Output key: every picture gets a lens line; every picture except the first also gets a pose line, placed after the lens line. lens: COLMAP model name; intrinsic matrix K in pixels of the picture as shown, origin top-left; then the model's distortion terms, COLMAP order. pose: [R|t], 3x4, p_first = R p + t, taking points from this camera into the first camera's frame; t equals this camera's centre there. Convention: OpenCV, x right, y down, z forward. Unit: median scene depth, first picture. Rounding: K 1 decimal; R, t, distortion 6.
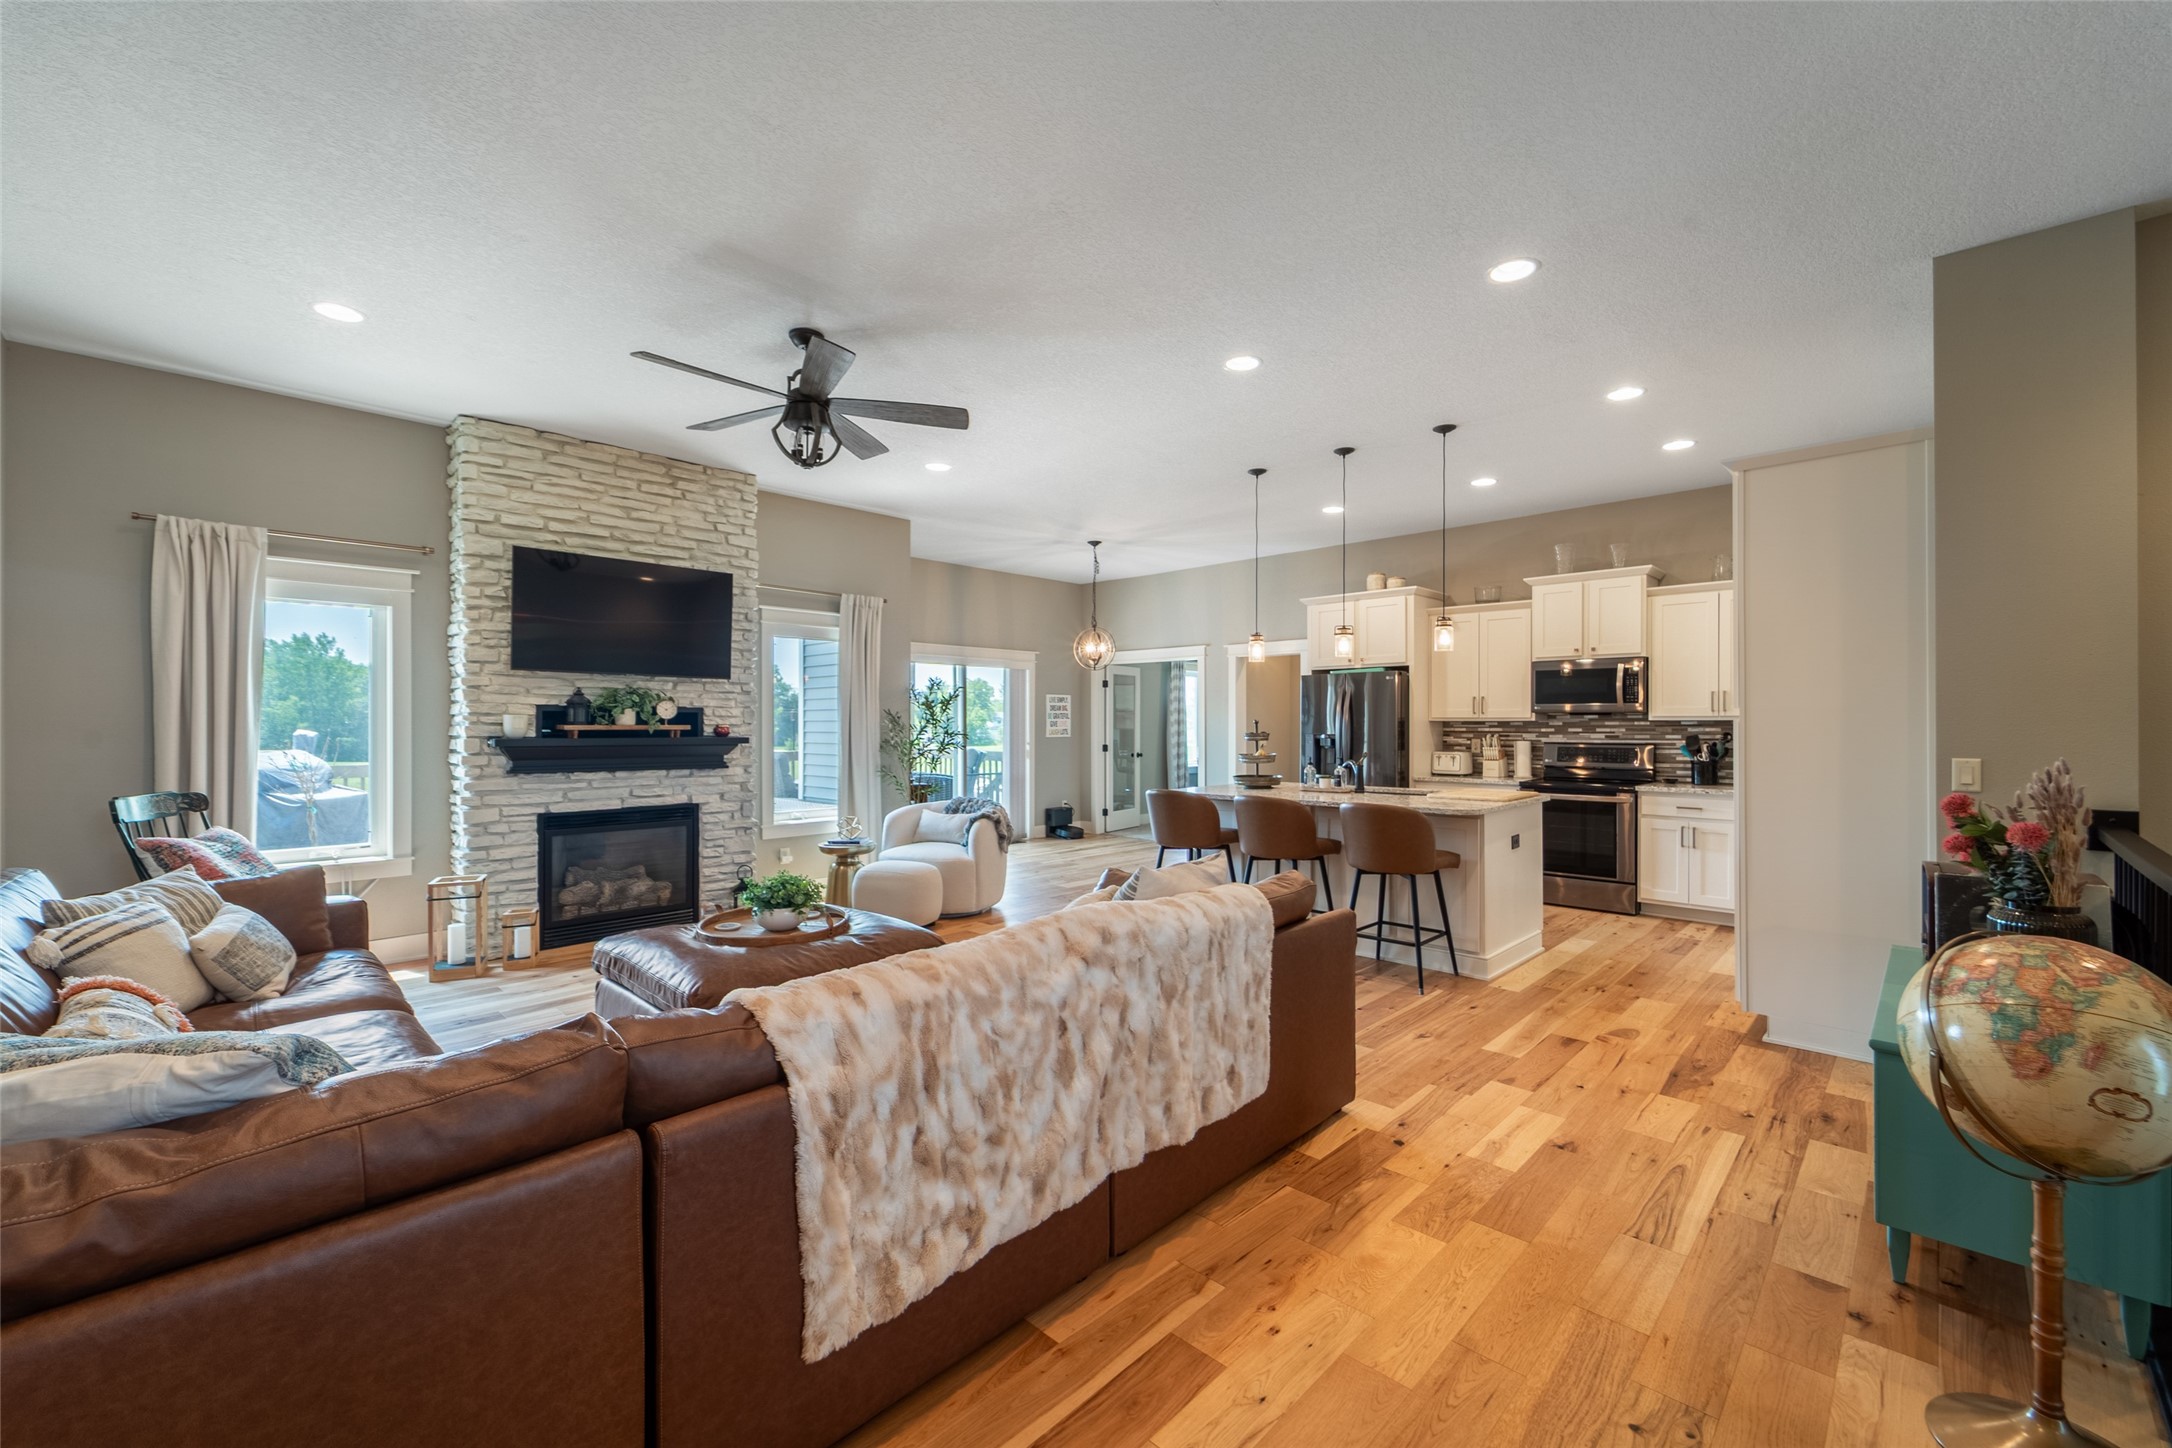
lens RADIAL K [[875.0, 0, 1124.2], [0, 875.0, 723.4], [0, 0, 1]] dist [0.006257, -0.000192]
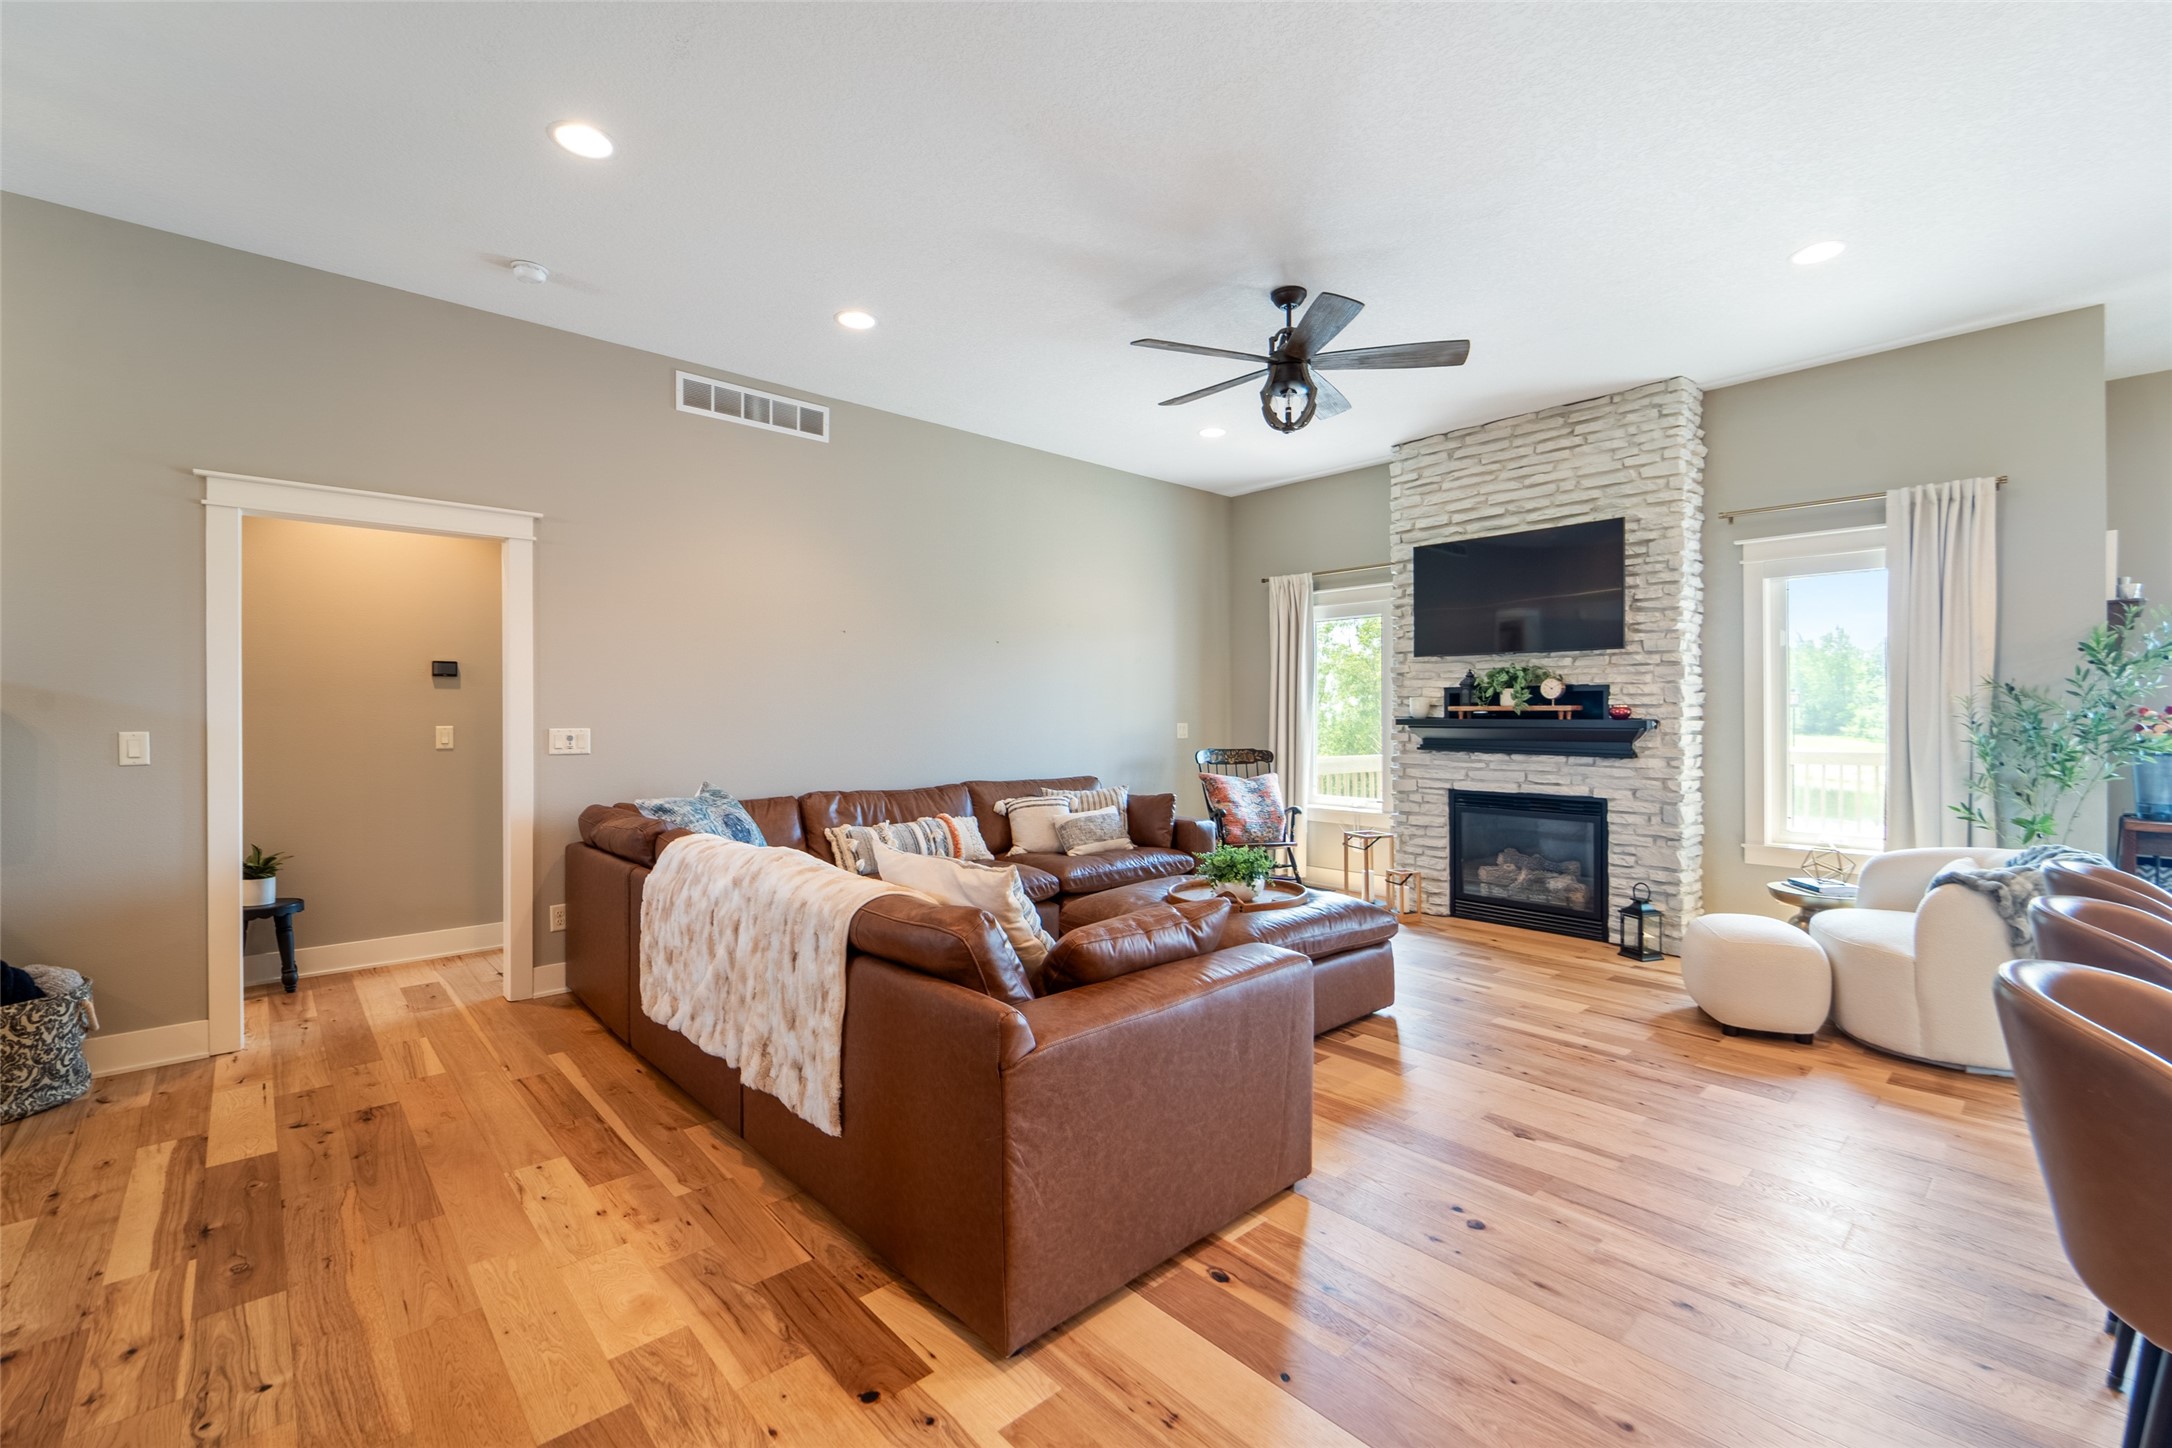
lens RADIAL K [[914.7, 0, 1072.2], [0, 914.7, 714.2], [0, 0, 1]] dist [0.001154, -0.000191]
pose [[-0.086784, -0.002598, -0.996224, 0.505306], [0.000705, 0.999996, -0.002669, 0.014497], [0.996227, -0.000934, -0.086782, 0.659037]]
